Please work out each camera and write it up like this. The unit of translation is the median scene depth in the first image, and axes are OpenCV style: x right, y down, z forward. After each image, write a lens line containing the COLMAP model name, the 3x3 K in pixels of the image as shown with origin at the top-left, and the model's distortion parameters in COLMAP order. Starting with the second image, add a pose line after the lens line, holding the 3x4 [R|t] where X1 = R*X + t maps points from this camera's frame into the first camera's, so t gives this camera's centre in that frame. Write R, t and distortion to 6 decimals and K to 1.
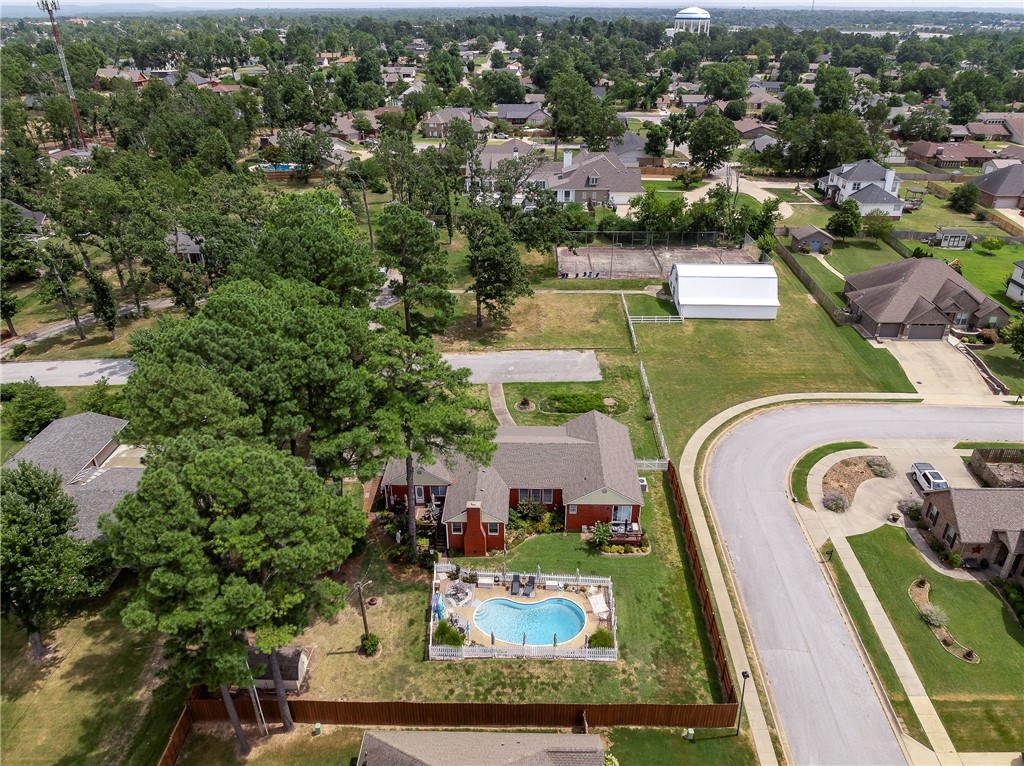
lens RADIAL K [[735.9, 0, 512.0], [0, 735.9, 383.0], [0, 0, 1]] dist [-0.023104, -0.002252]
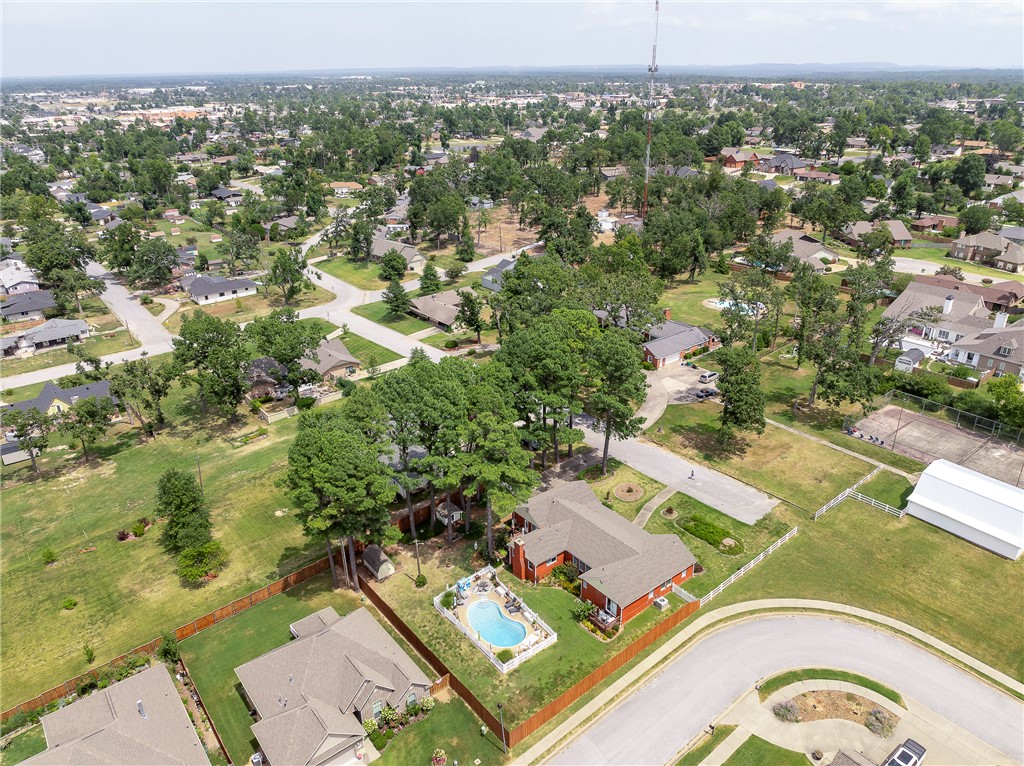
lens RADIAL K [[720.3, 0, 512.0], [0, 720.3, 383.0], [0, 0, 1]] dist [-0.017703, -0.000412]
pose [[0.636303, 0.307728, -0.707405, 0.815145], [-0.344741, 0.933765, 0.096106, -0.253245], [0.690124, 0.182719, 0.700244, -0.083677]]
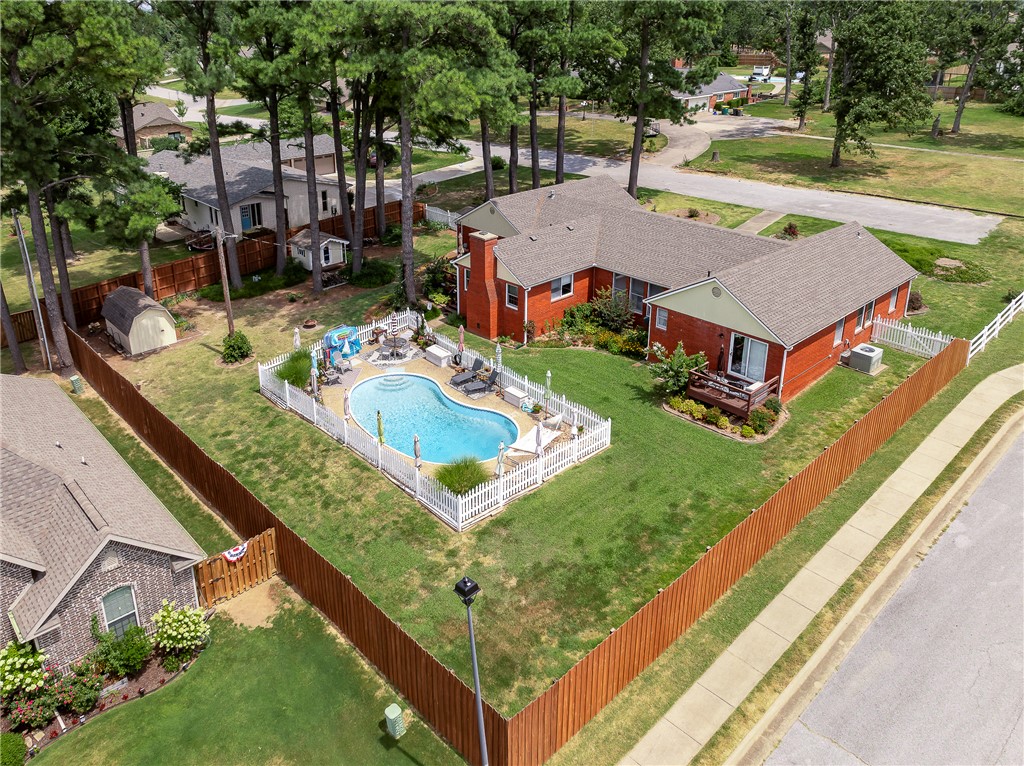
lens RADIAL K [[783.9, 0, 479.5], [0, 783.9, 281.5], [0, 0, 1]] dist [-0.012002, -0.006791]
pose [[0.685228, 0.237524, -0.688509, 0.365508], [-0.334097, 0.942510, -0.007355, 0.193015], [0.647180, 0.235068, 0.725191, 0.513162]]
